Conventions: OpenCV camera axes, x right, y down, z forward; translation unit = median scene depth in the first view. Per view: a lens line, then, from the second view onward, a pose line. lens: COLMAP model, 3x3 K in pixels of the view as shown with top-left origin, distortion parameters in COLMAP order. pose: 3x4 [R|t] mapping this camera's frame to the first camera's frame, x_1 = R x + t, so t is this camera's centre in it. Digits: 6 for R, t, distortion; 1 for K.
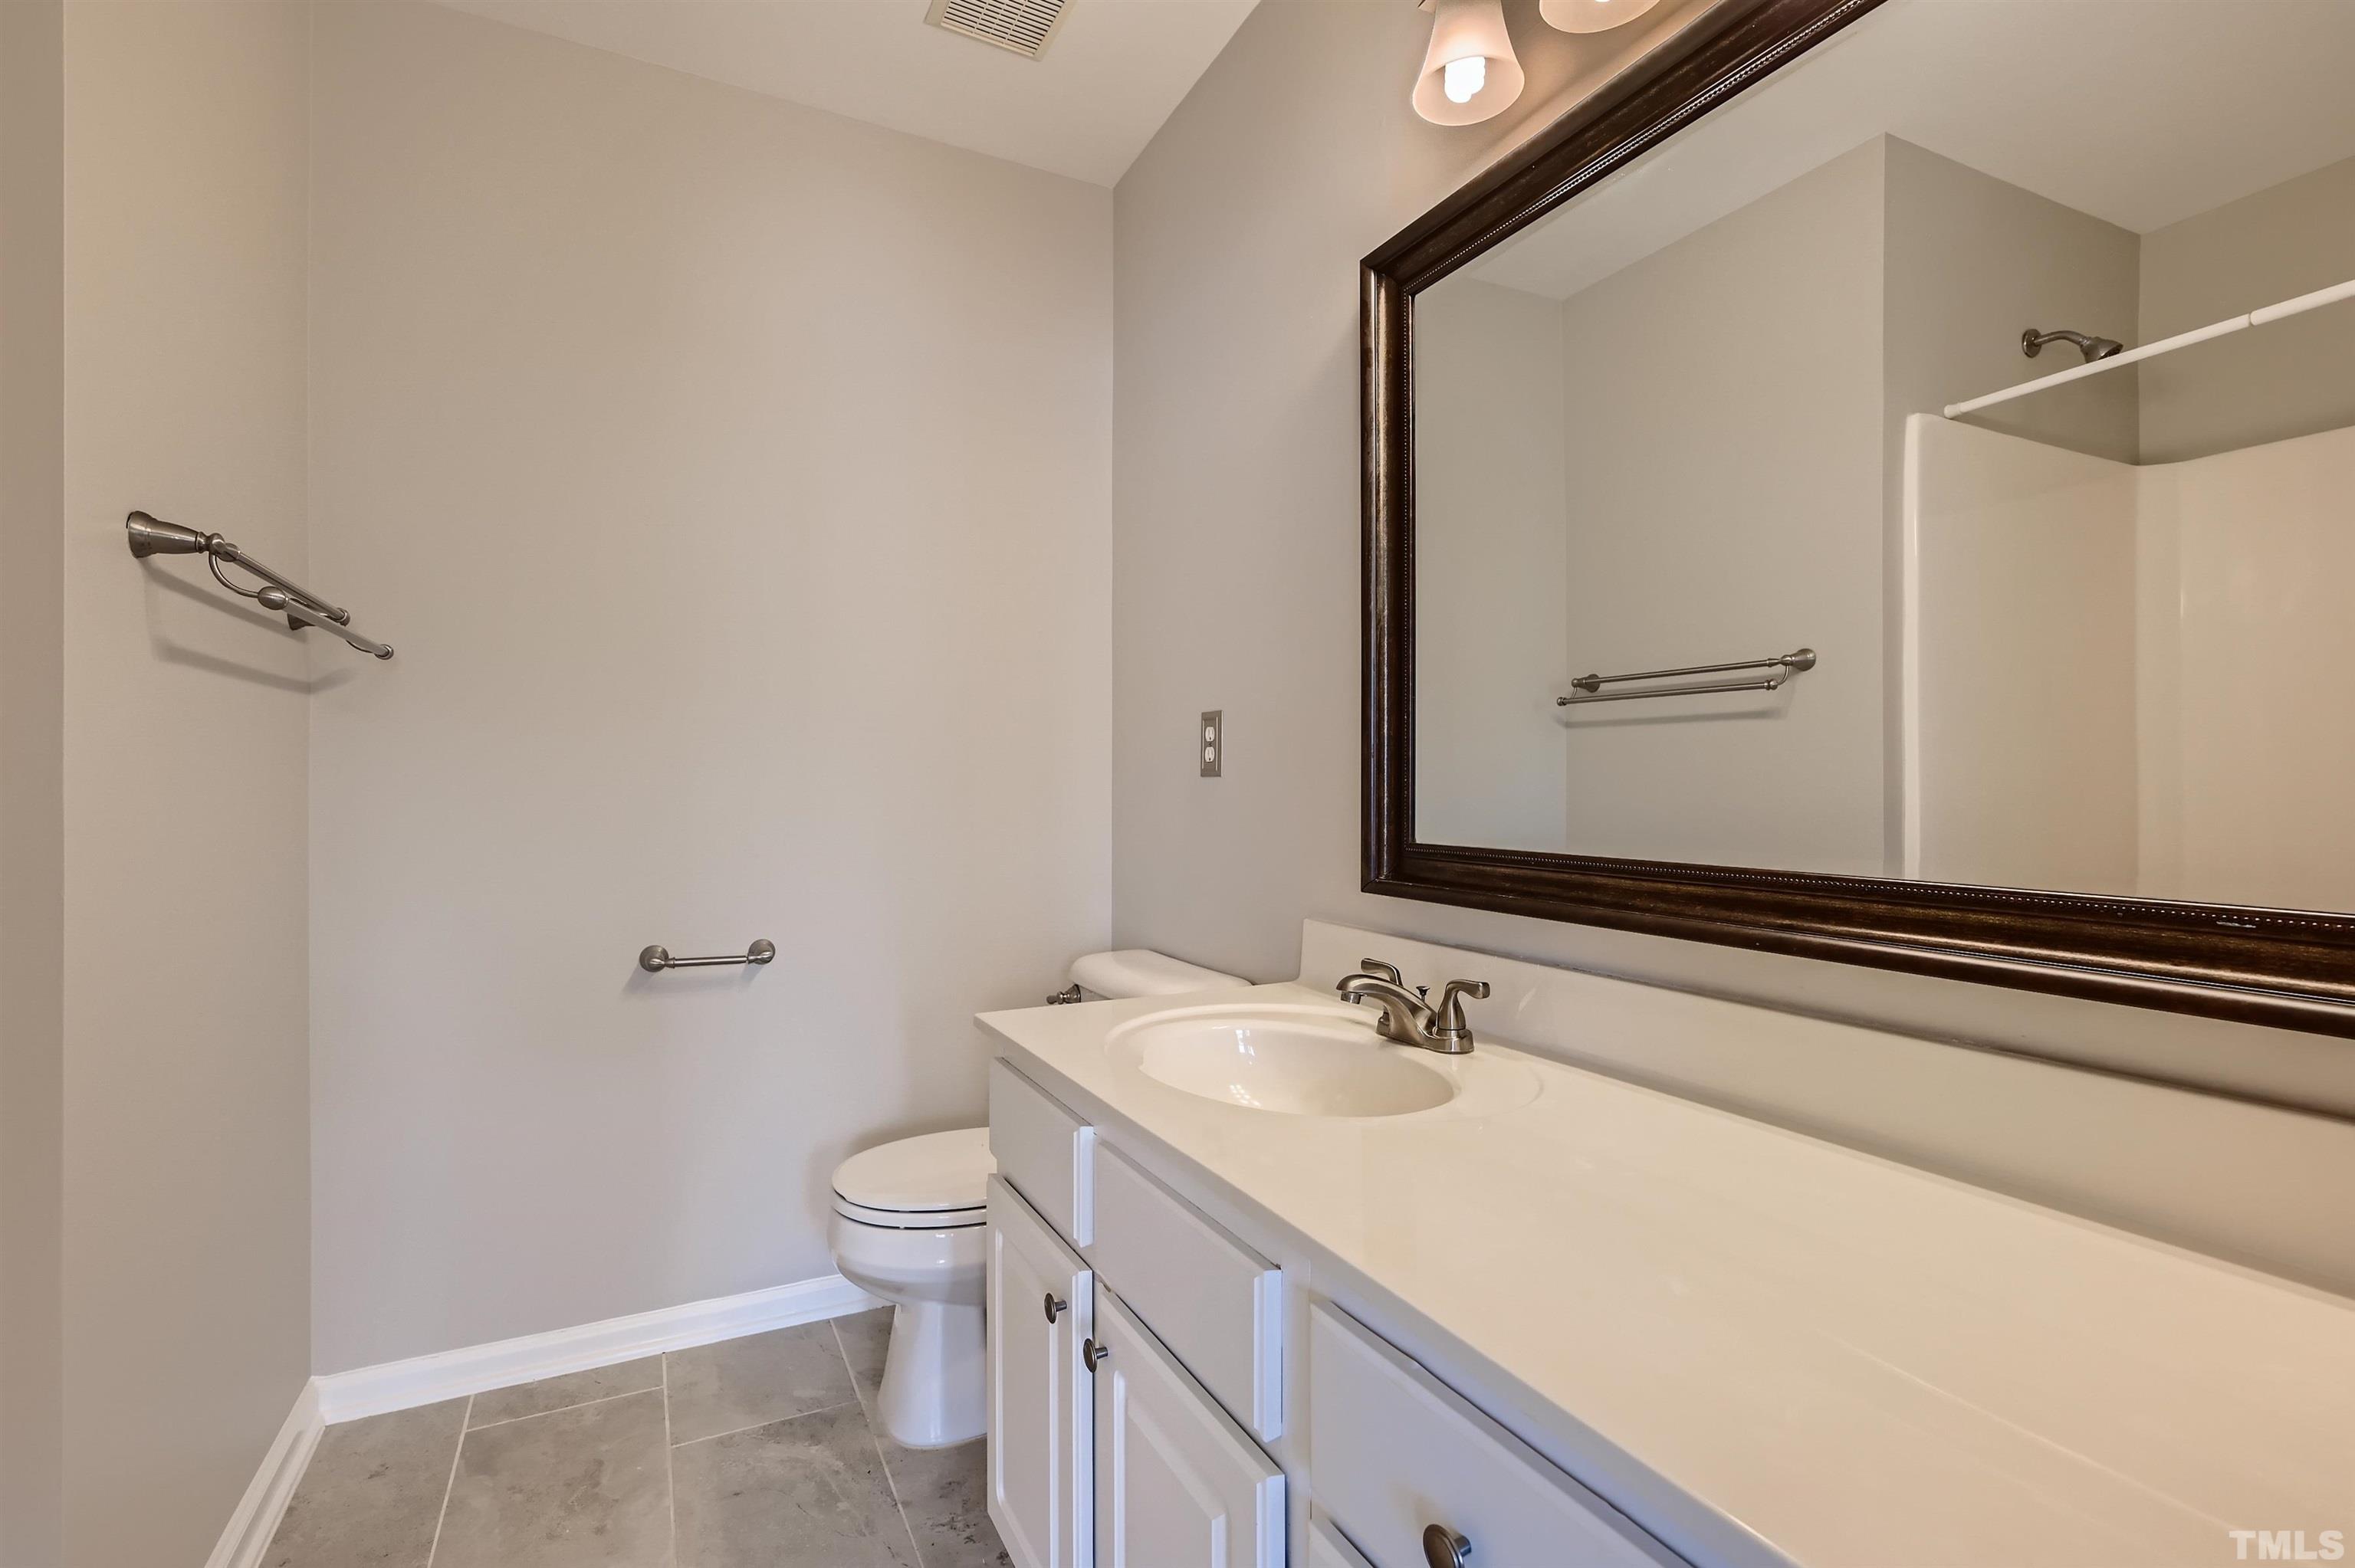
lens RADIAL K [[1080.0, 0, 1173.8], [0, 1080.0, 801.9], [0, 0, 1]] dist [-0.001126, 0.000477]
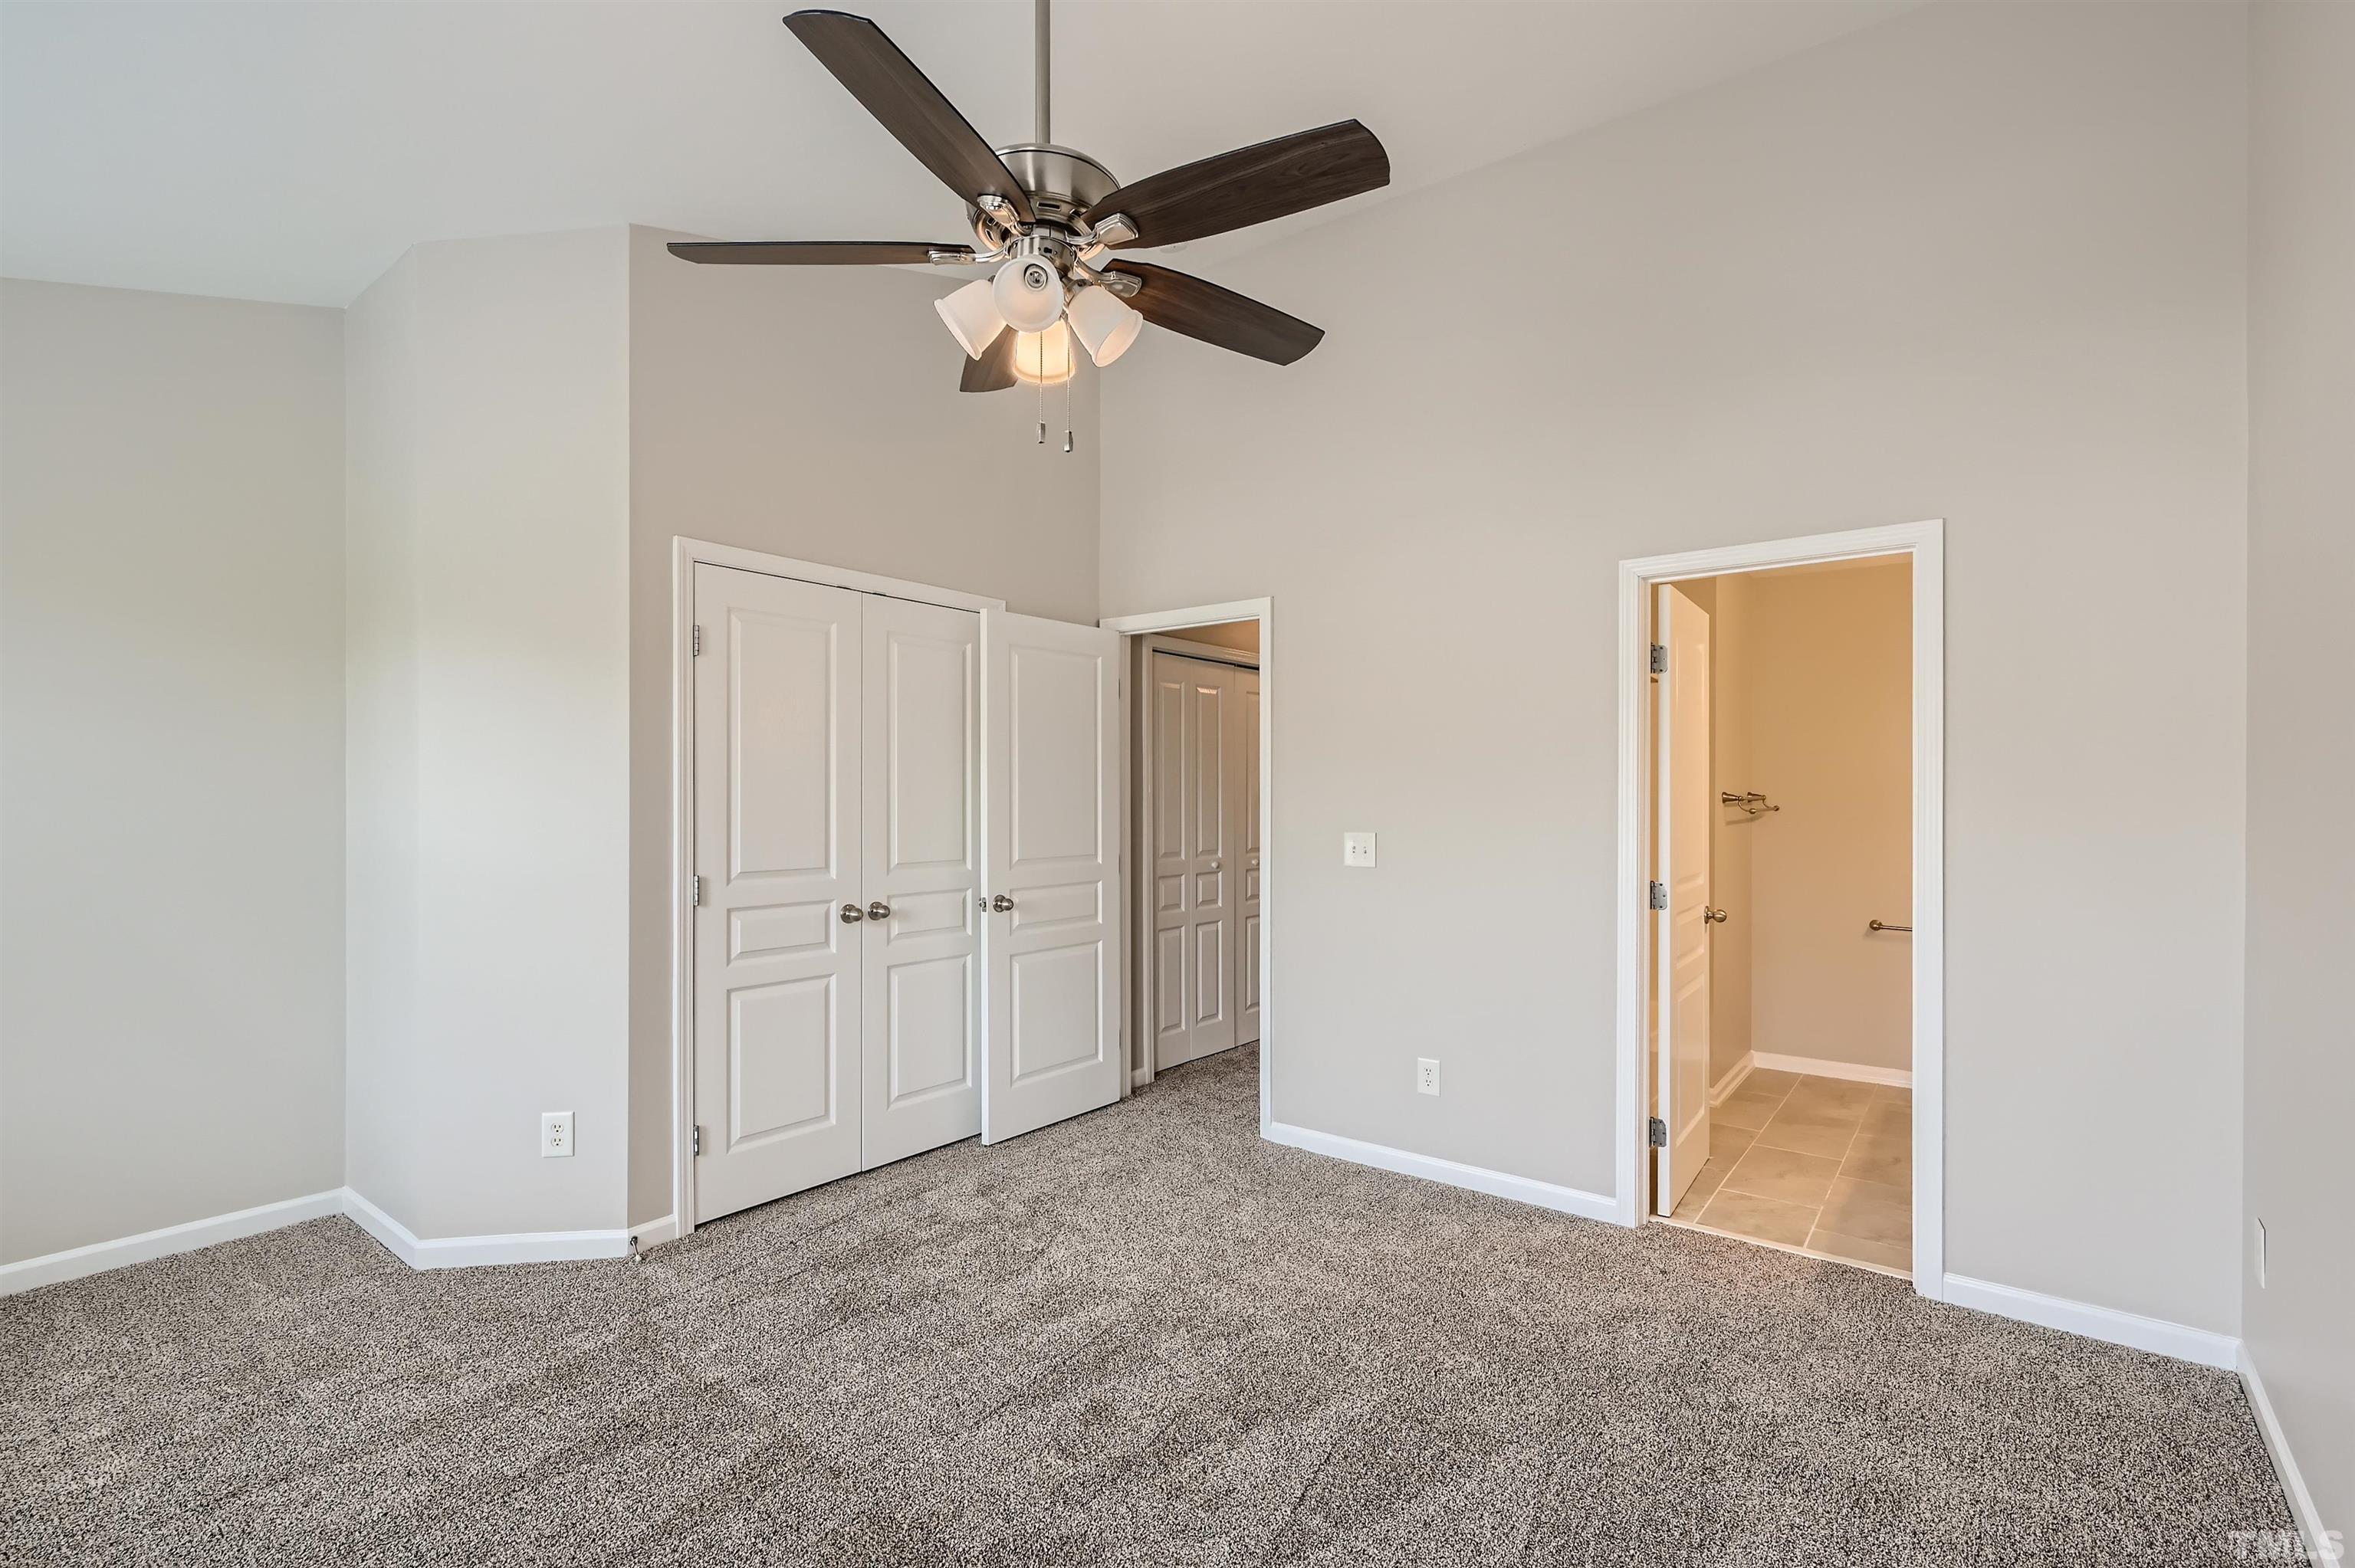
lens RADIAL K [[1083.5, 0, 1167.2], [0, 1083.5, 799.5], [0, 0, 1]] dist [0.002162, -0.000011]
pose [[0.425612, 0.005516, -0.904889, 1.407076], [-0.017782, 0.999839, -0.002269, -0.141400], [0.904731, 0.017056, 0.425642, -2.003792]]
